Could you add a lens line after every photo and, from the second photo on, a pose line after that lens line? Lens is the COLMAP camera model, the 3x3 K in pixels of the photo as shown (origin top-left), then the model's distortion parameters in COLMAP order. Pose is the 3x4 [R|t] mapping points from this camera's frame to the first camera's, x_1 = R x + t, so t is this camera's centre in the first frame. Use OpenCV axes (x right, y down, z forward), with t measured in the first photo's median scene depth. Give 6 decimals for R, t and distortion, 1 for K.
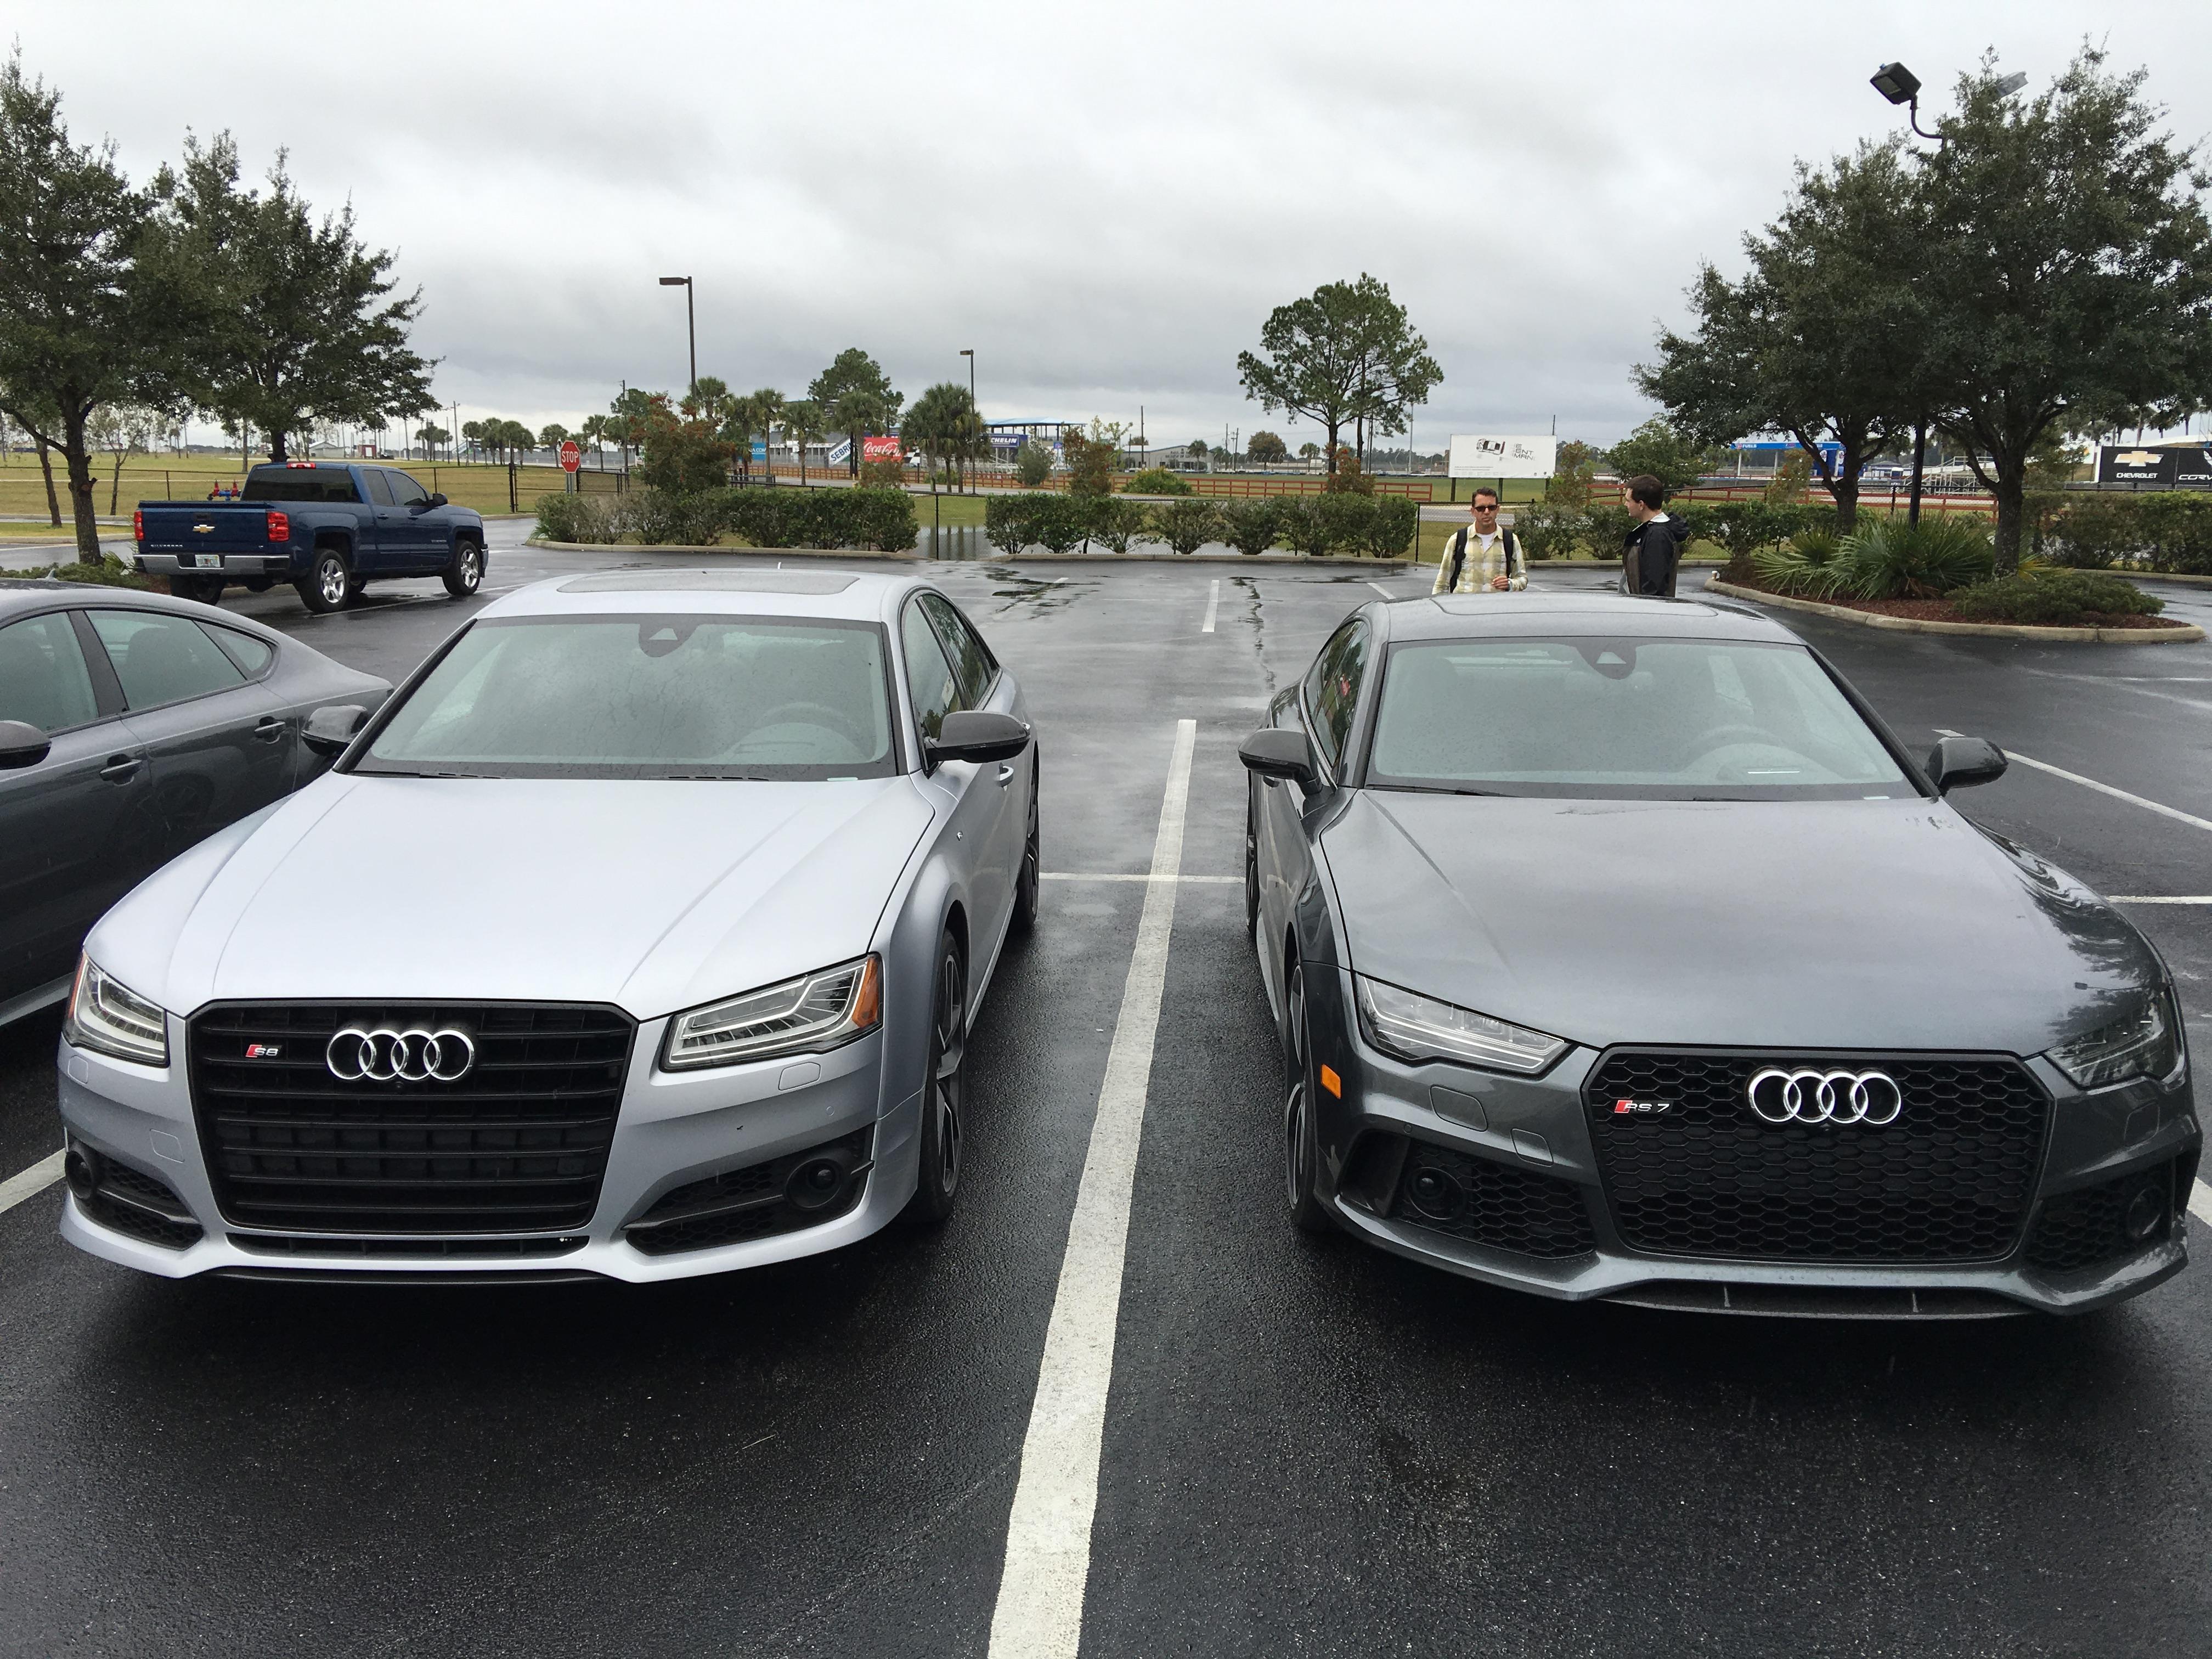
lens RADIAL K [[1834.0, 0, 1132.7], [0, 1834.0, 820.6], [0, 0, 1]] dist [0.089460, -0.153859]
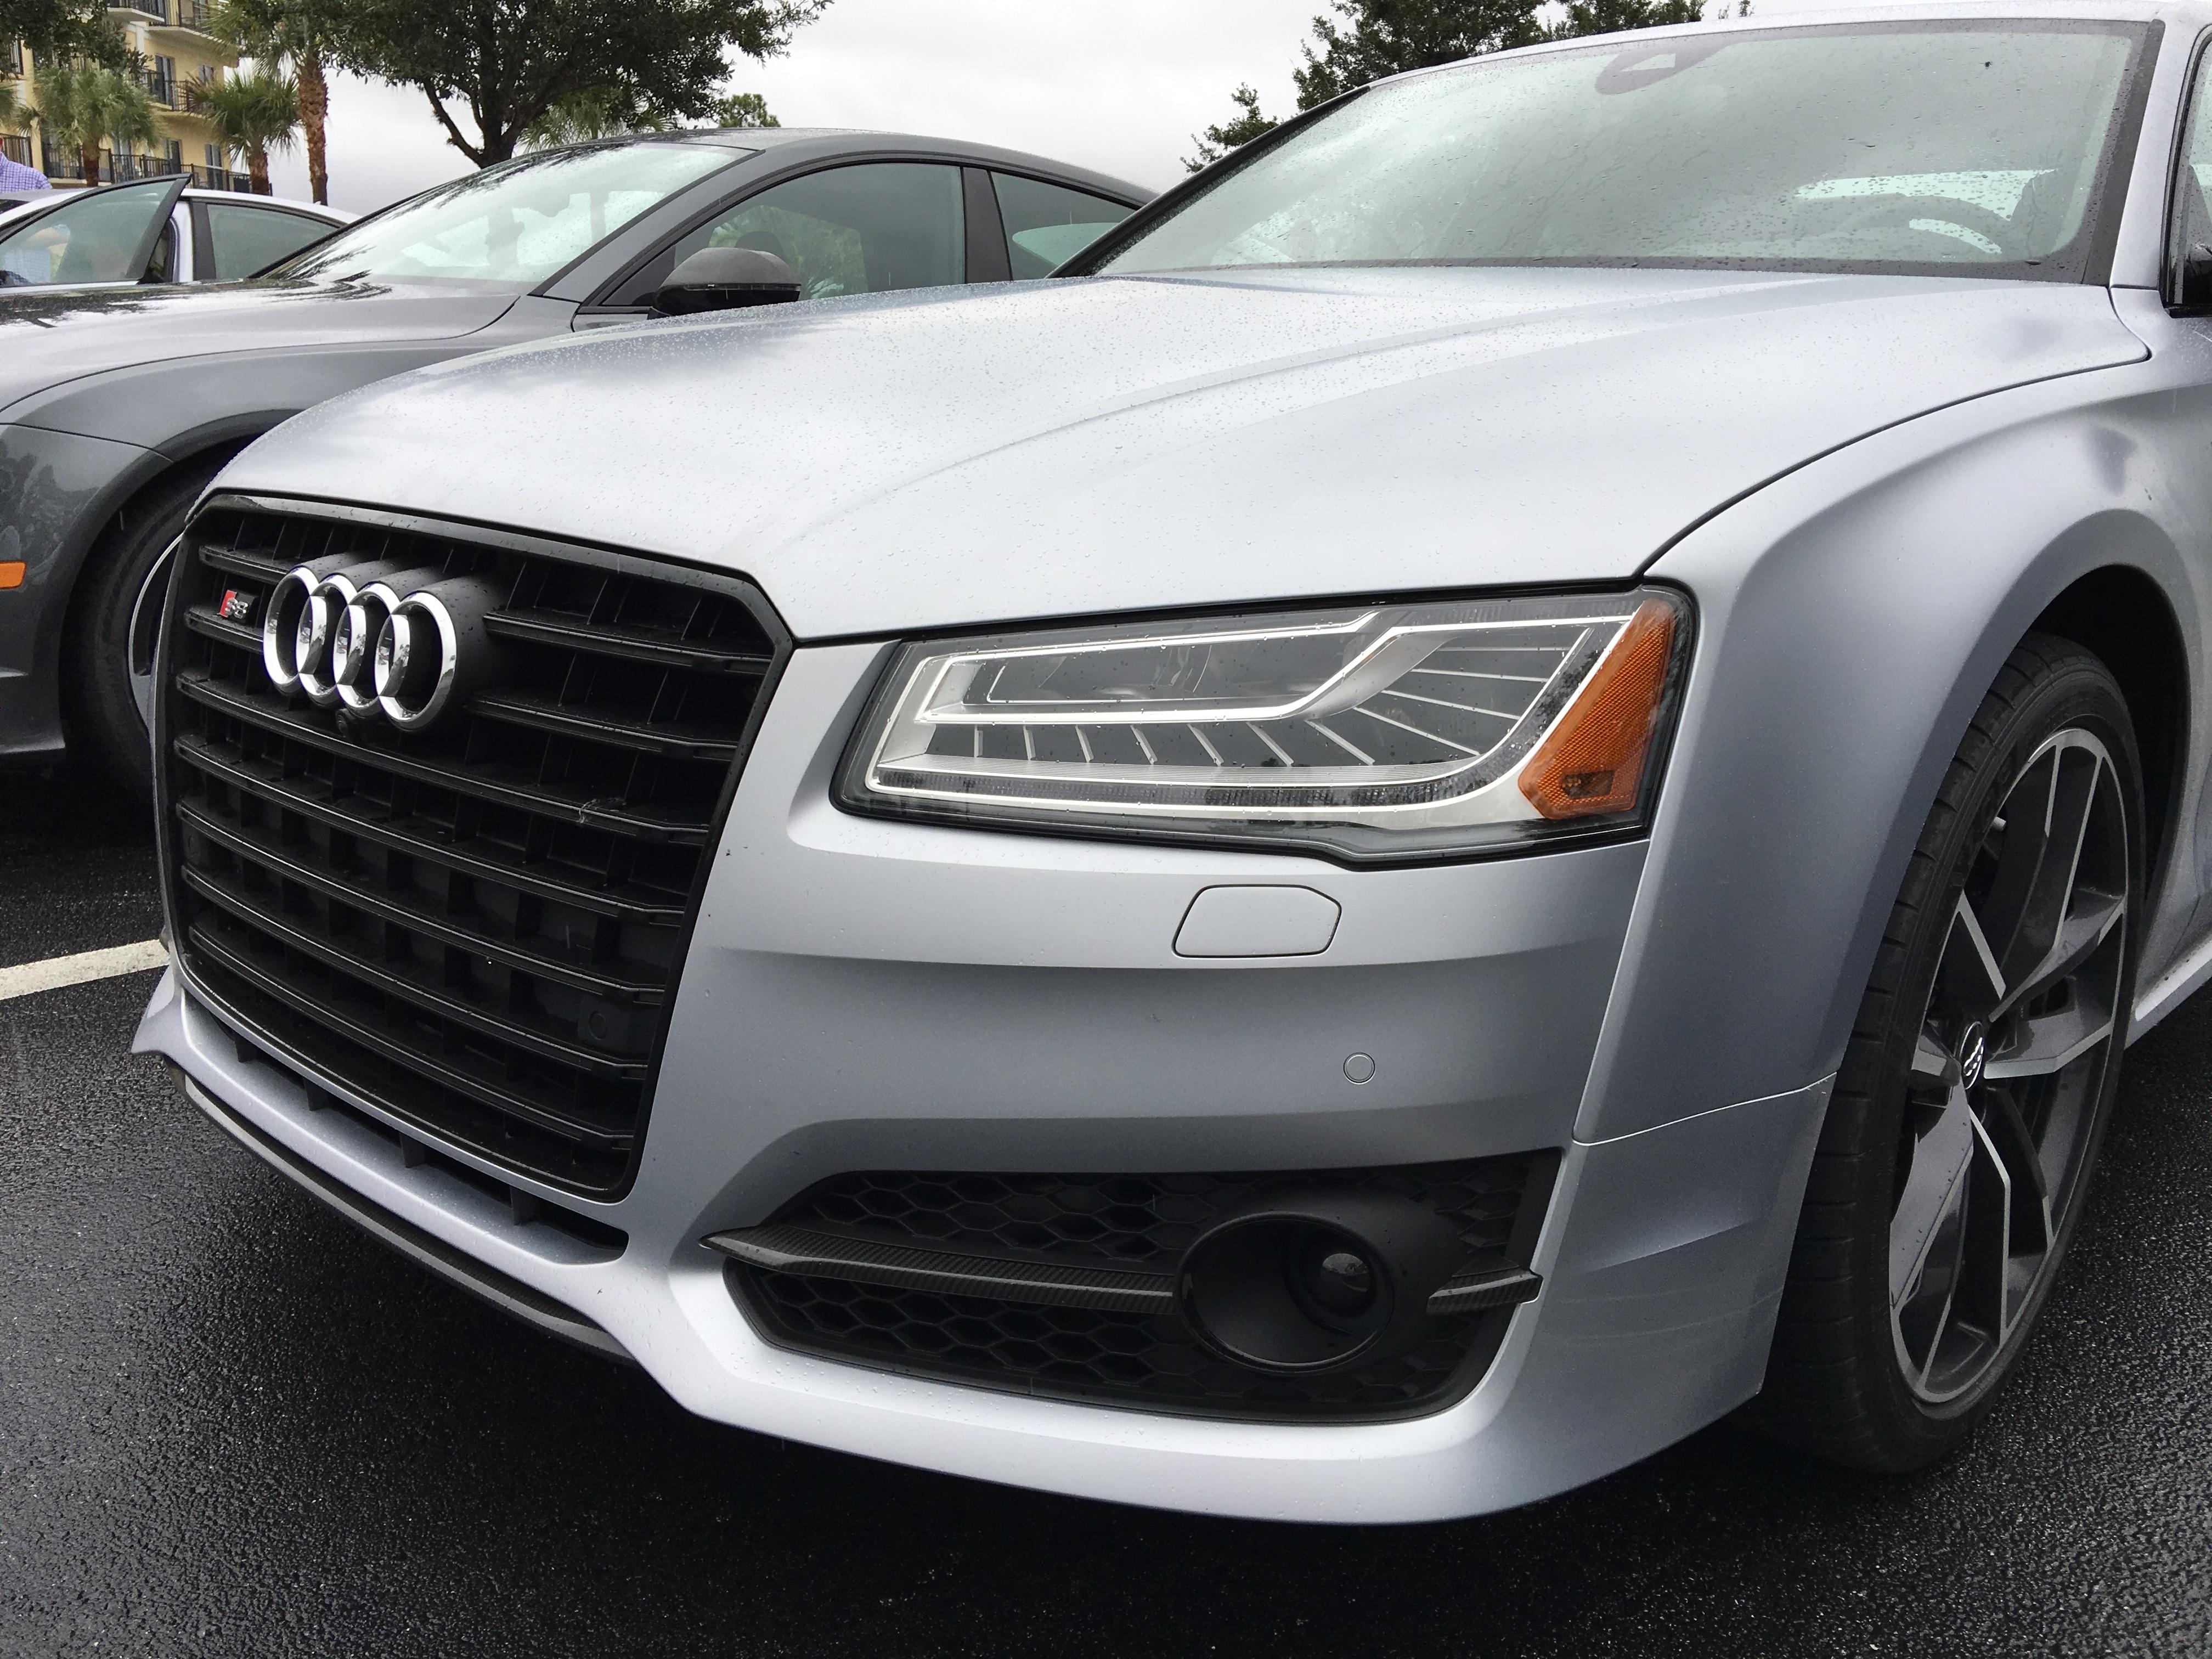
lens RADIAL K [[1834.0, 0, 1132.7], [0, 1834.0, 820.6], [0, 0, 1]] dist [0.089460, -0.153859]
pose [[0.758047, 0.176636, -0.627825, -0.017465], [-0.139980, 0.984257, 0.107903, 0.096271], [0.637001, 0.006087, 0.770839, 0.782441]]
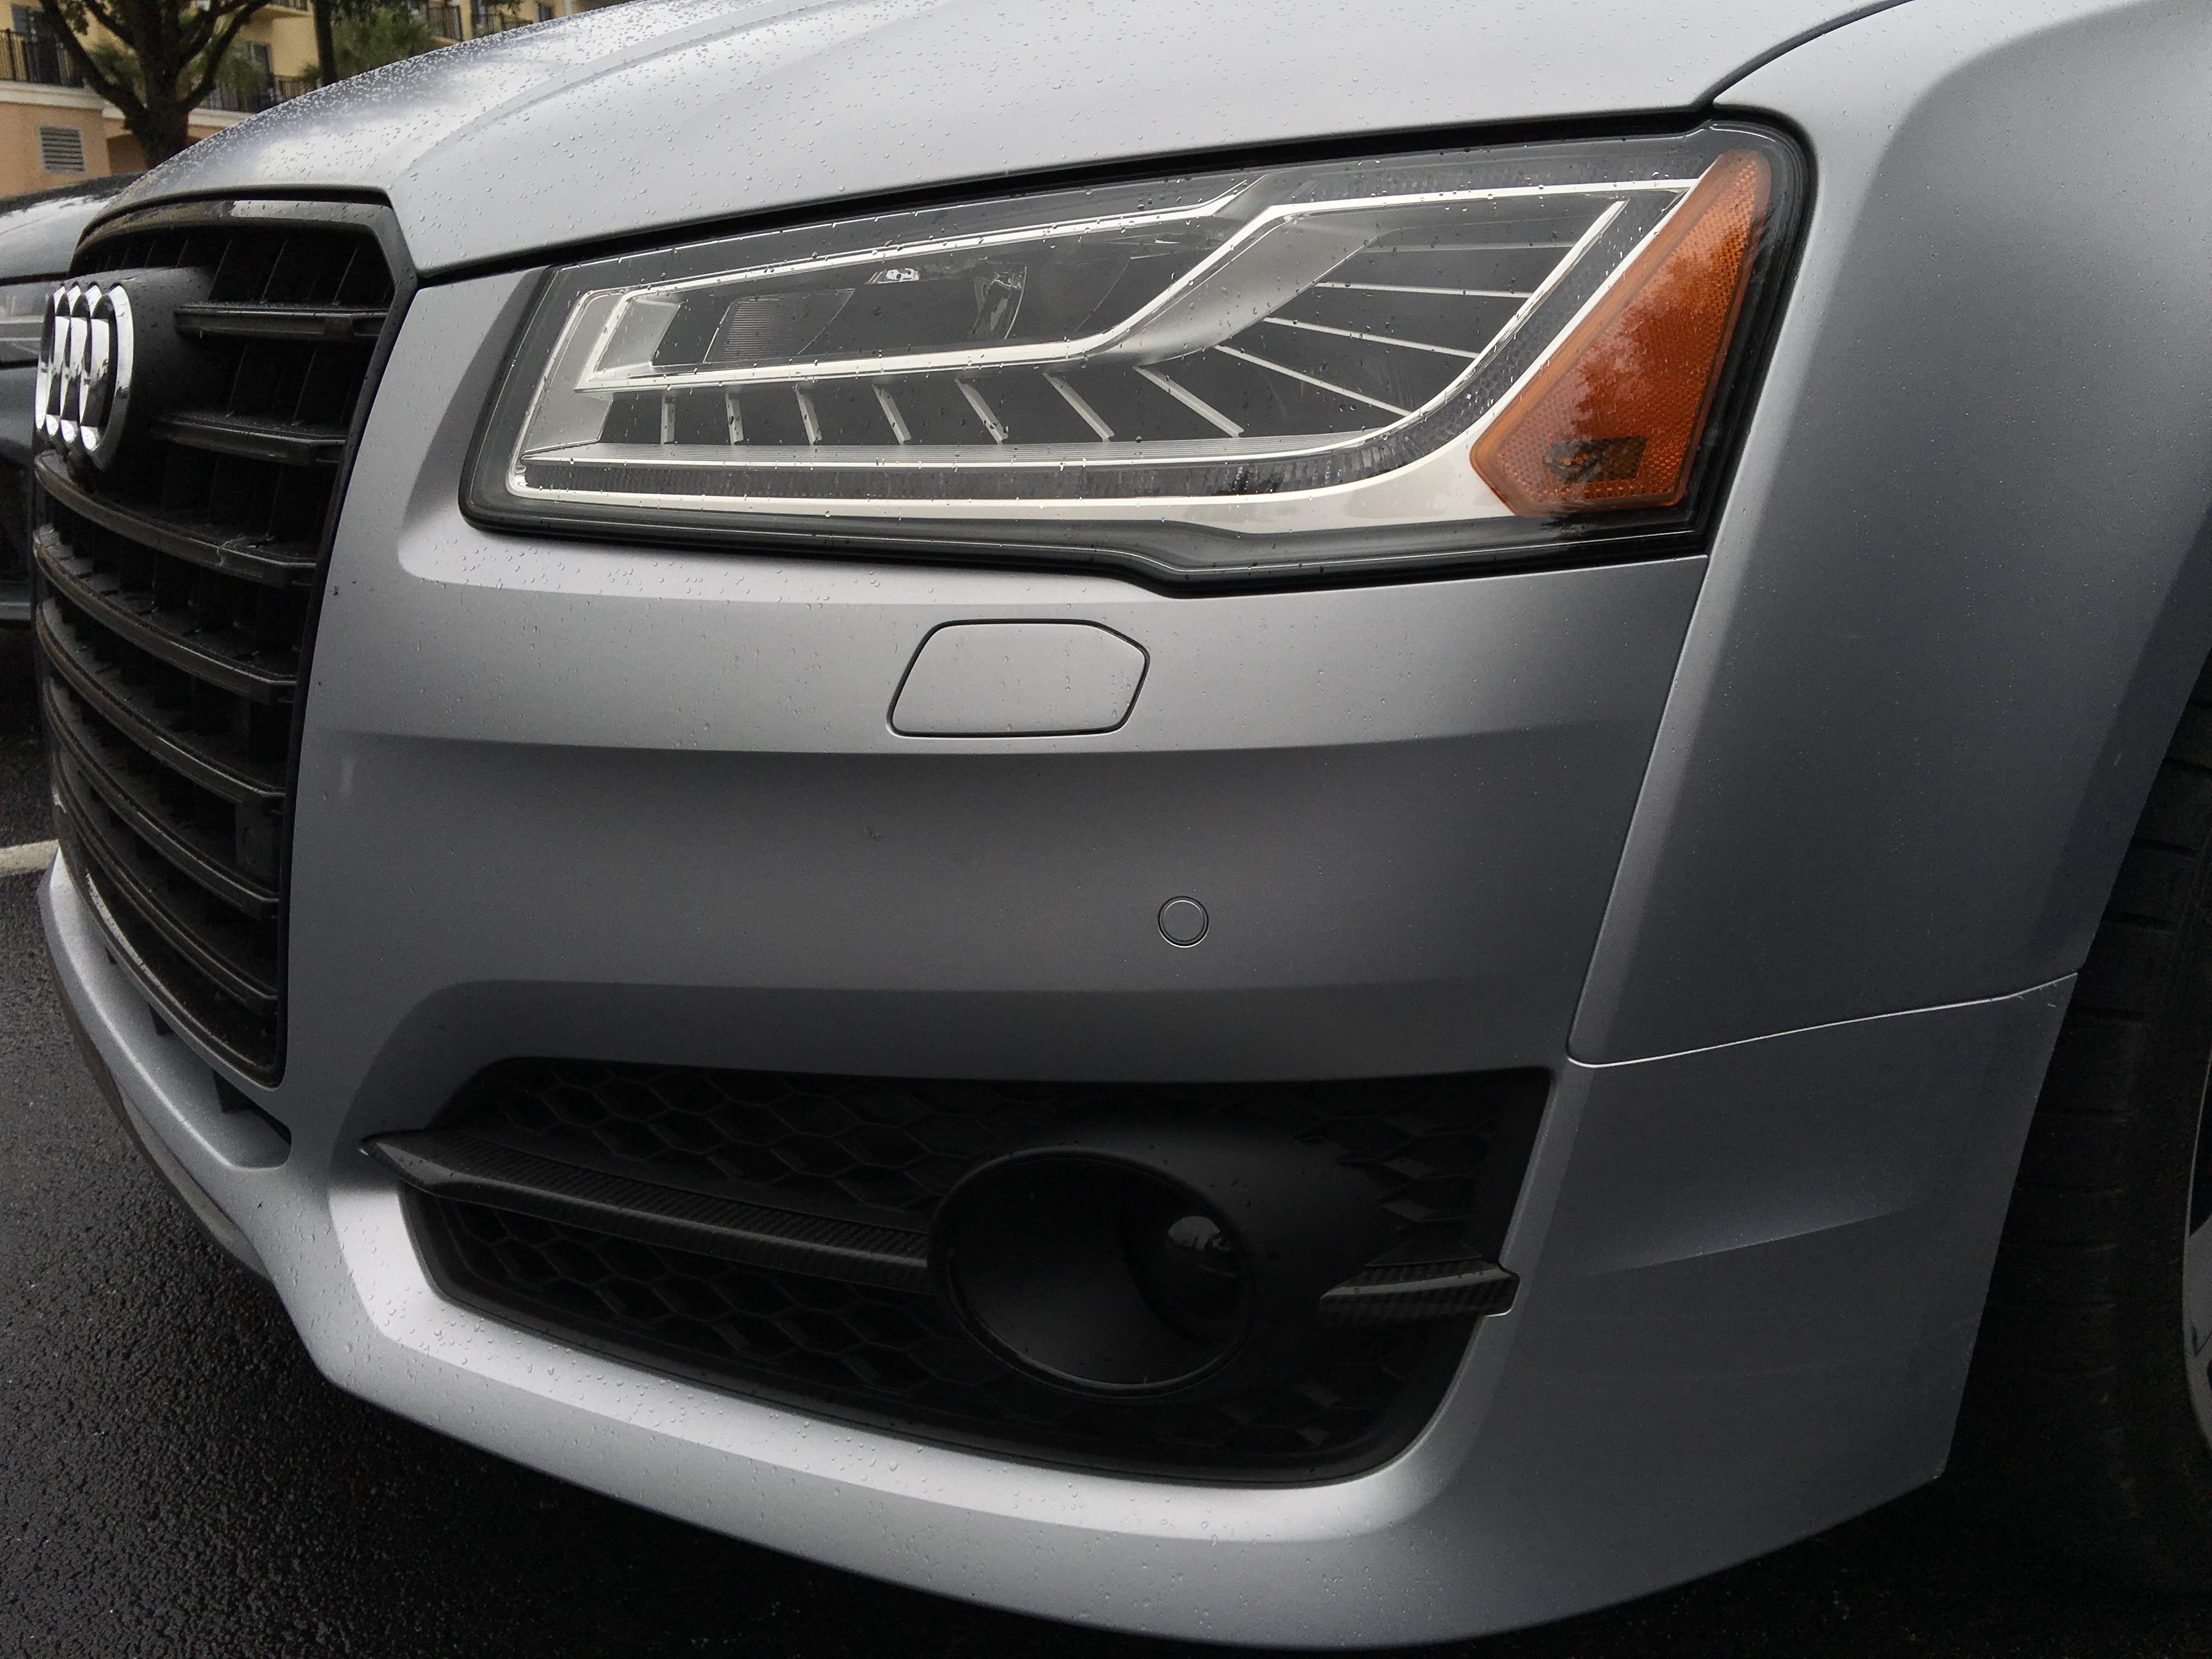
lens RADIAL K [[1834.0, 0, 1132.7], [0, 1834.0, 820.6], [0, 0, 1]] dist [0.089460, -0.153859]
pose [[0.612678, 0.210900, -0.761674, -0.035575], [-0.129905, 0.977503, 0.166168, 0.123327], [0.779583, -0.002862, 0.626292, 0.917865]]
